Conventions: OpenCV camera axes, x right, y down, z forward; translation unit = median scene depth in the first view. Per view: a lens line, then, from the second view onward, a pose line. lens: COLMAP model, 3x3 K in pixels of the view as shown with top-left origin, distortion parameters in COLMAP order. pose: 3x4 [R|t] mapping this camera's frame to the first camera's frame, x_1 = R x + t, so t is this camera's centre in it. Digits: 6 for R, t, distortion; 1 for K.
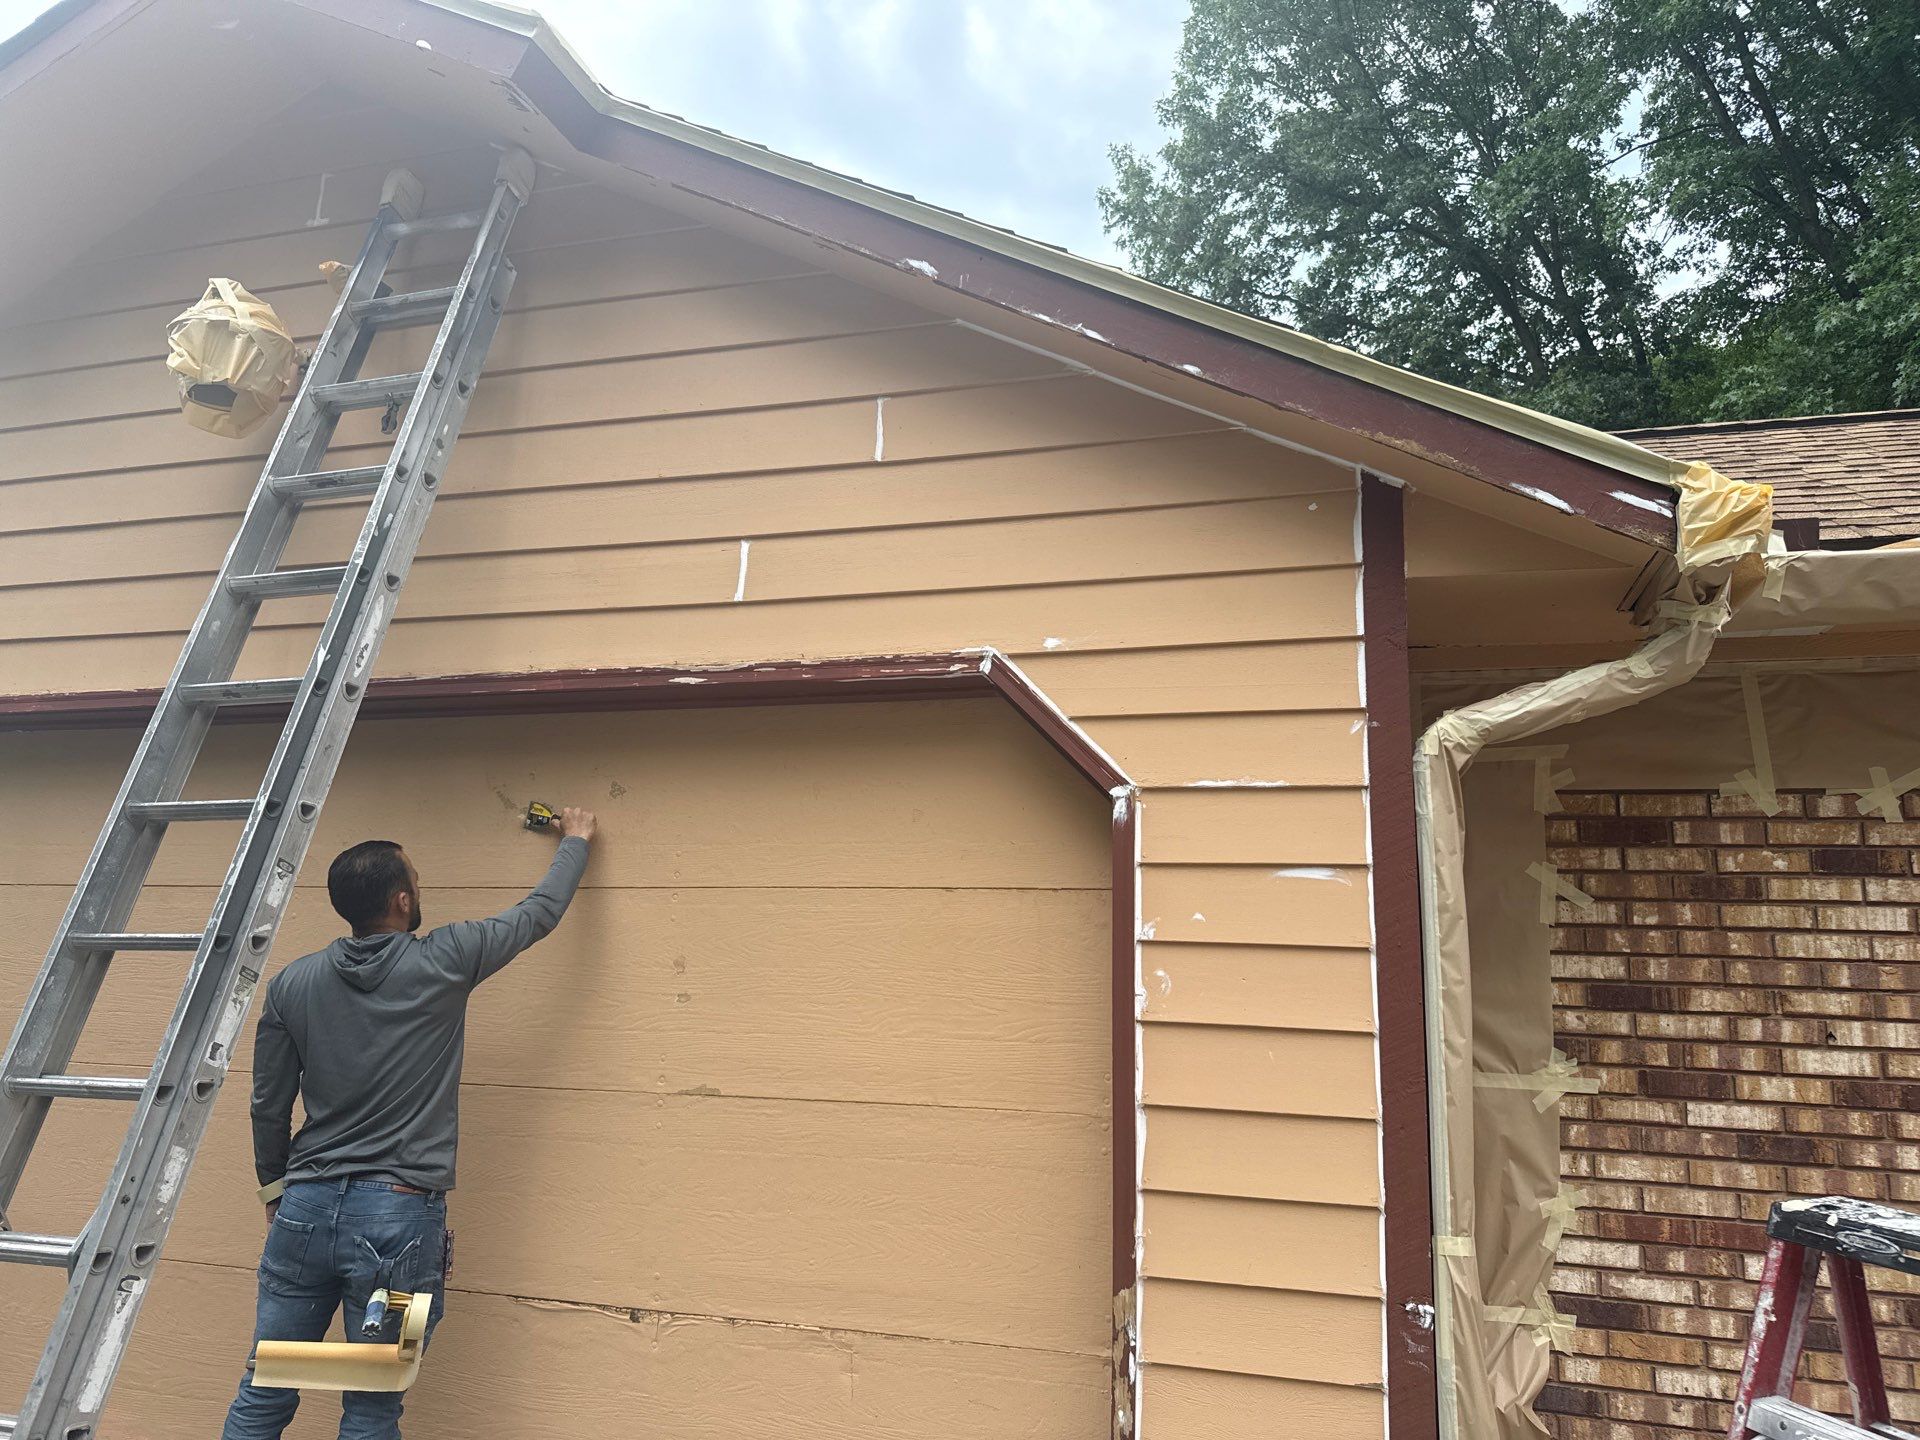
lens RADIAL K [[1358.7, 0, 973.8], [0, 1358.7, 717.9], [0, 0, 1]] dist [0.031321, -0.043758]
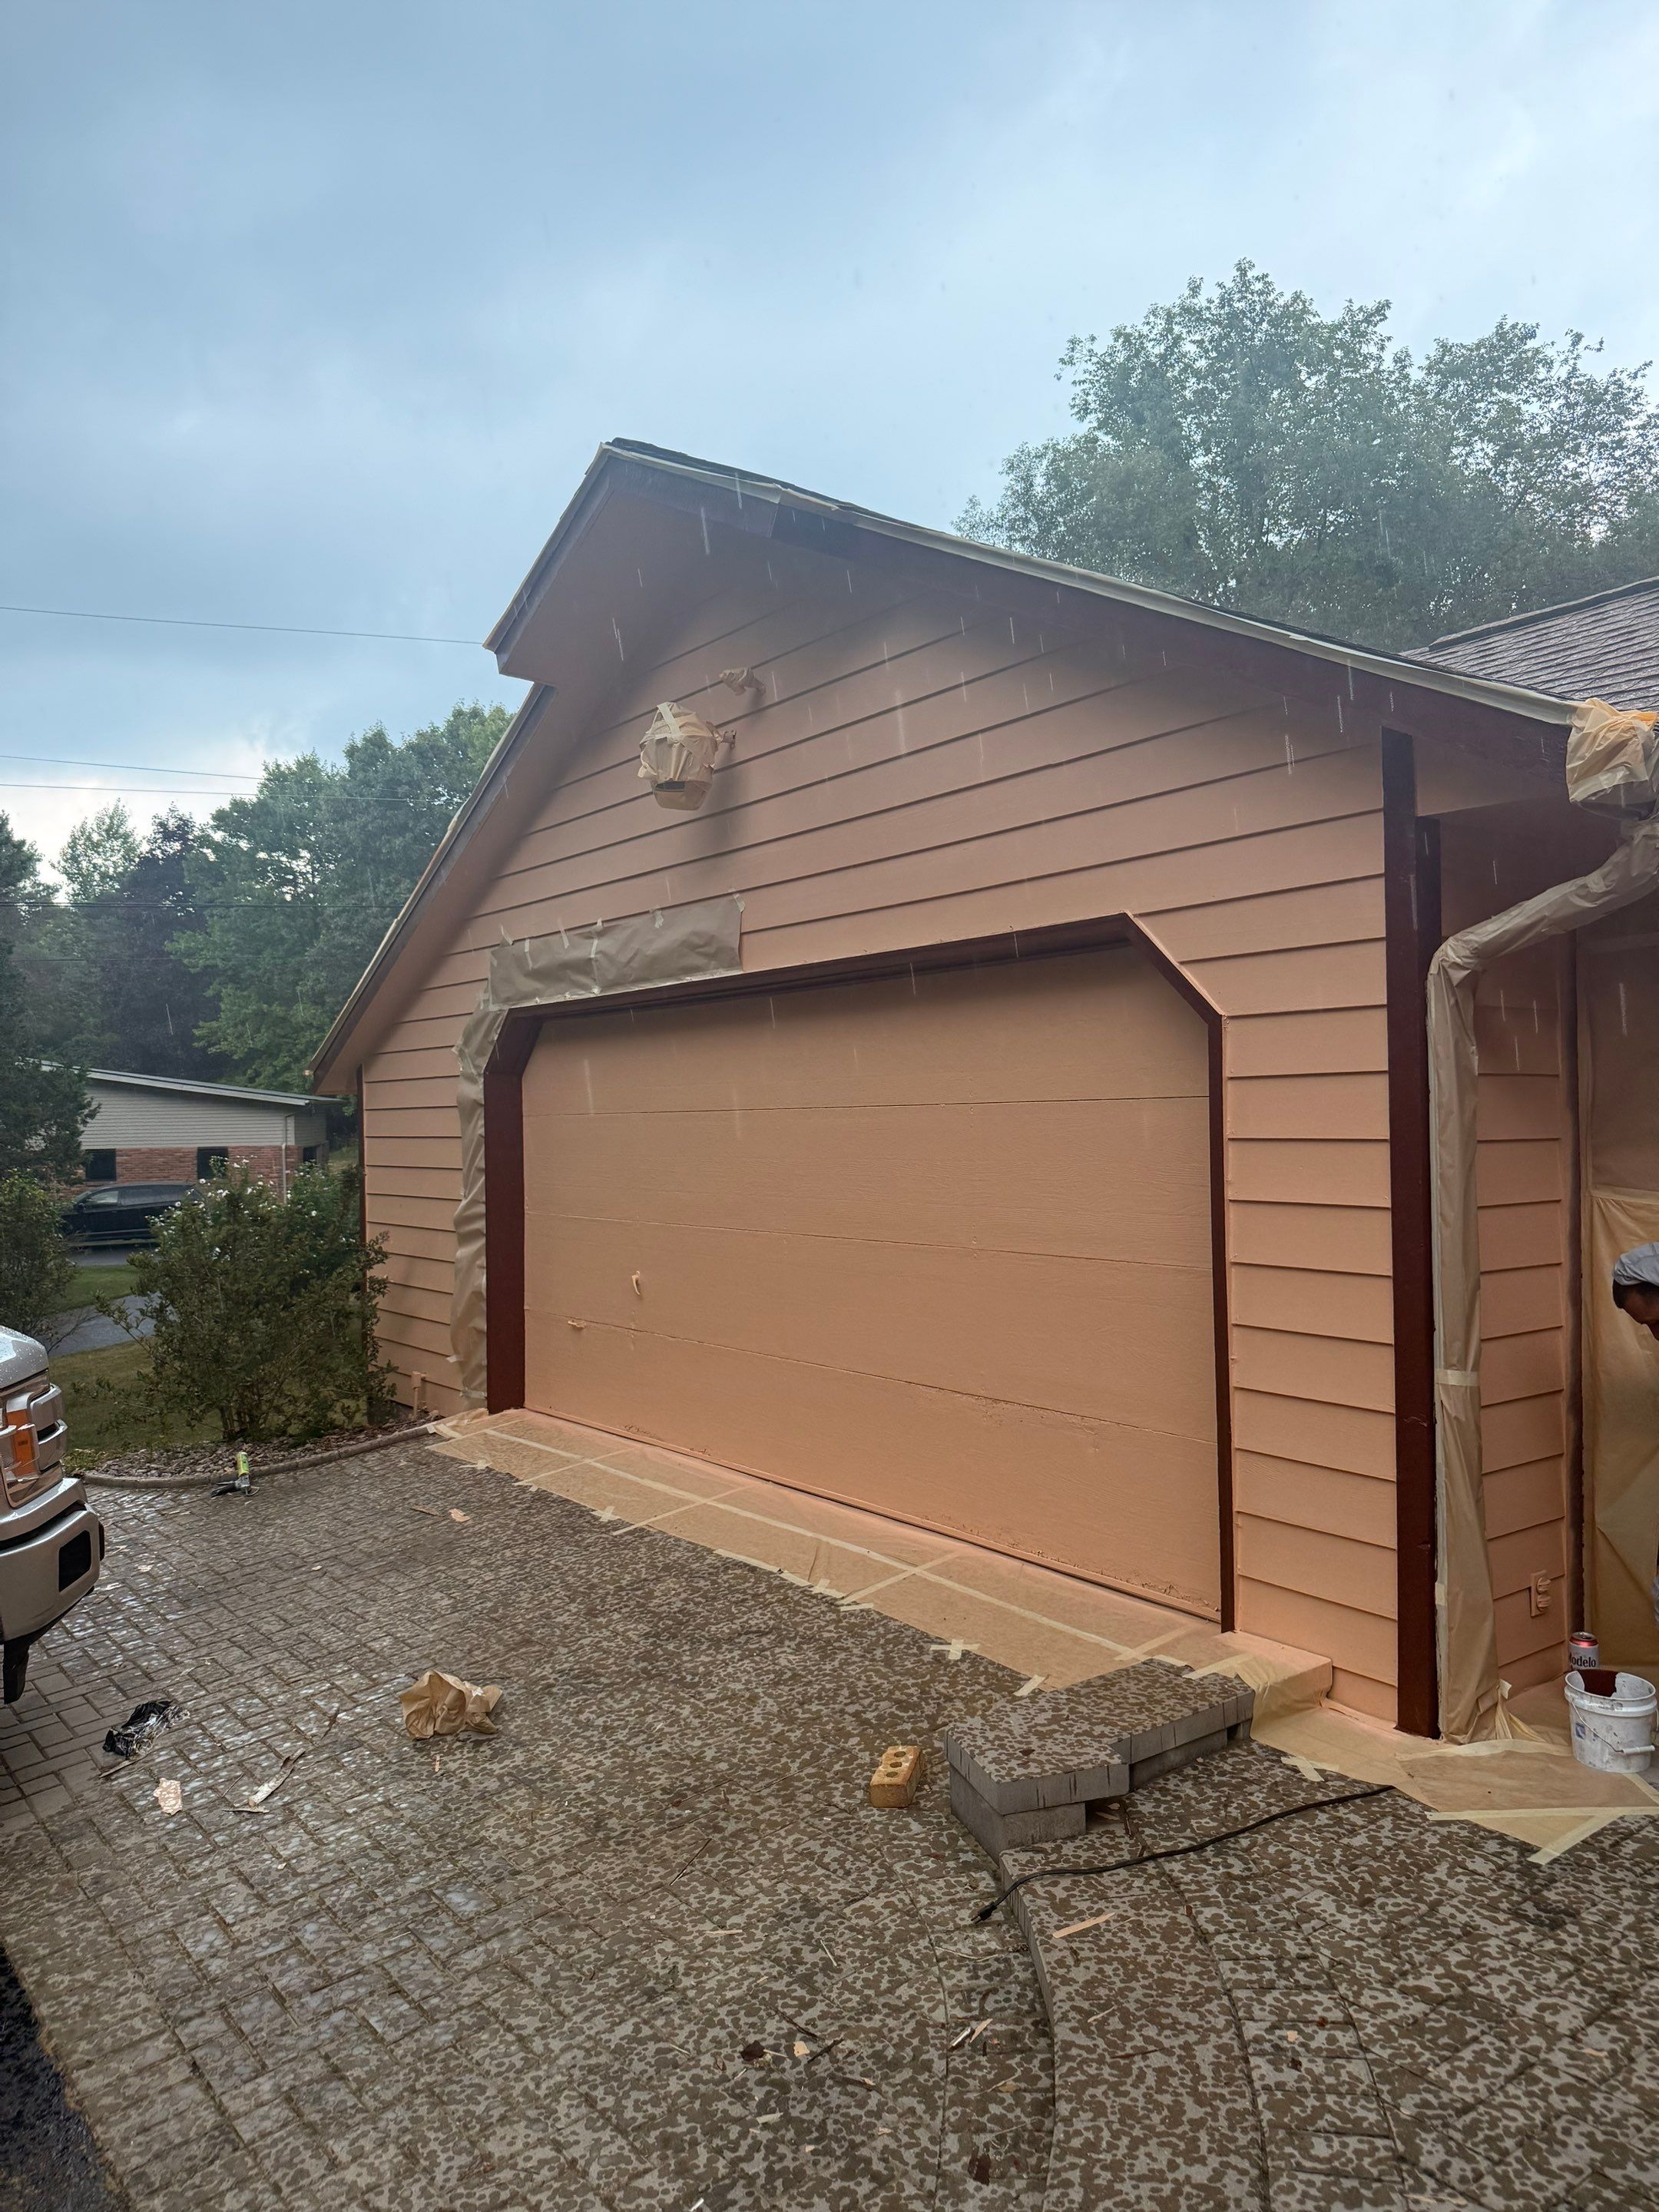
lens RADIAL K [[1565.3, 0, 829.6], [0, 1565.3, 1107.9], [0, 0, 1]] dist [0.031321, -0.043758]
pose [[0.799080, -0.036737, -0.600102, 0.709579], [0.137272, 0.982915, 0.122616, -0.093502], [0.585344, -0.180357, 0.790470, -0.370323]]
